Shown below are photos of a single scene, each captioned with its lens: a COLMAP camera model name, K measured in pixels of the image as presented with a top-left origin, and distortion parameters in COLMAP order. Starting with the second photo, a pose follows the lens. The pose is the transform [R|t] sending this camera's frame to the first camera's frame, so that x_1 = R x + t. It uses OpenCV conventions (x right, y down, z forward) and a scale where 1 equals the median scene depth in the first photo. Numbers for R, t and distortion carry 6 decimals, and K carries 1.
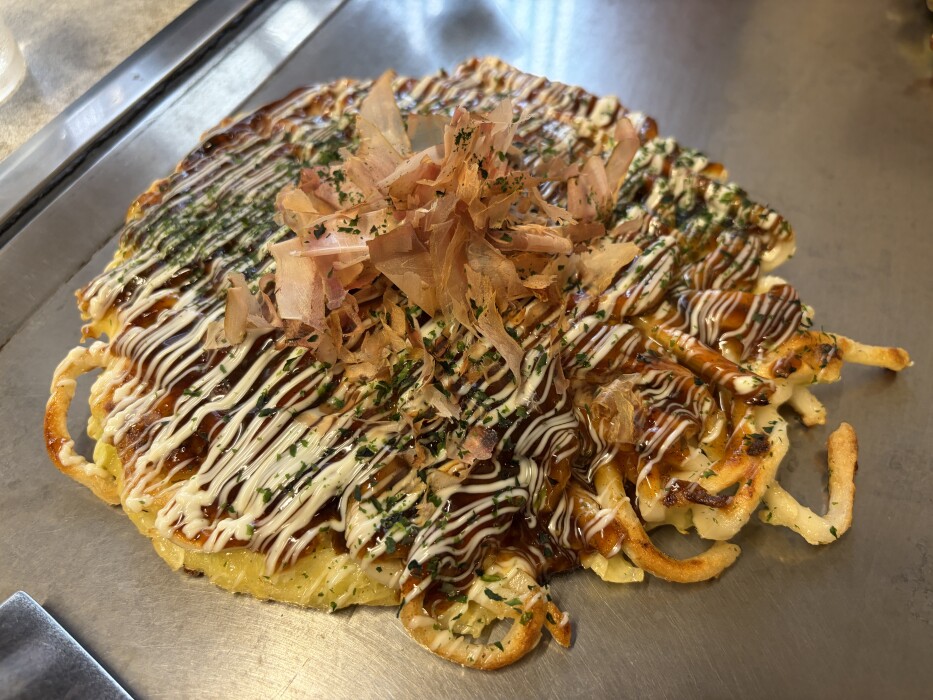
lens RADIAL K [[696.0, 0, 463.6], [0, 696.0, 355.8], [0, 0, 1]] dist [-0.007466, -0.030064]
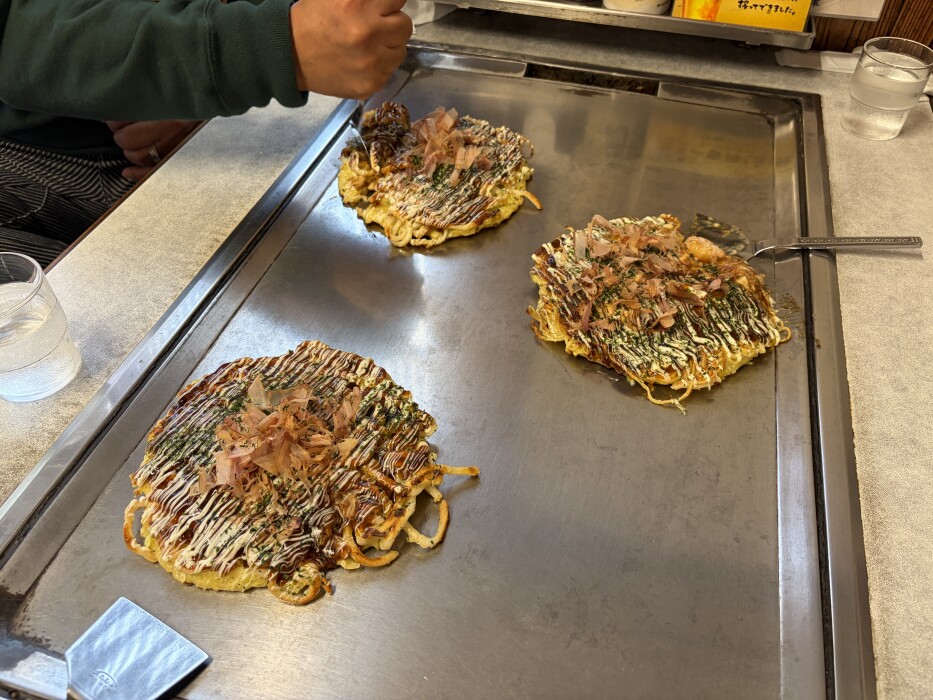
lens RADIAL K [[696.0, 0, 475.4], [0, 696.0, 343.8], [0, 0, 1]] dist [-0.007466, -0.030064]
pose [[0.990794, -0.076262, 0.111857, 0.442849], [0.091327, 0.986432, -0.136421, -0.121915], [-0.099936, 0.145380, 0.984316, -1.757546]]
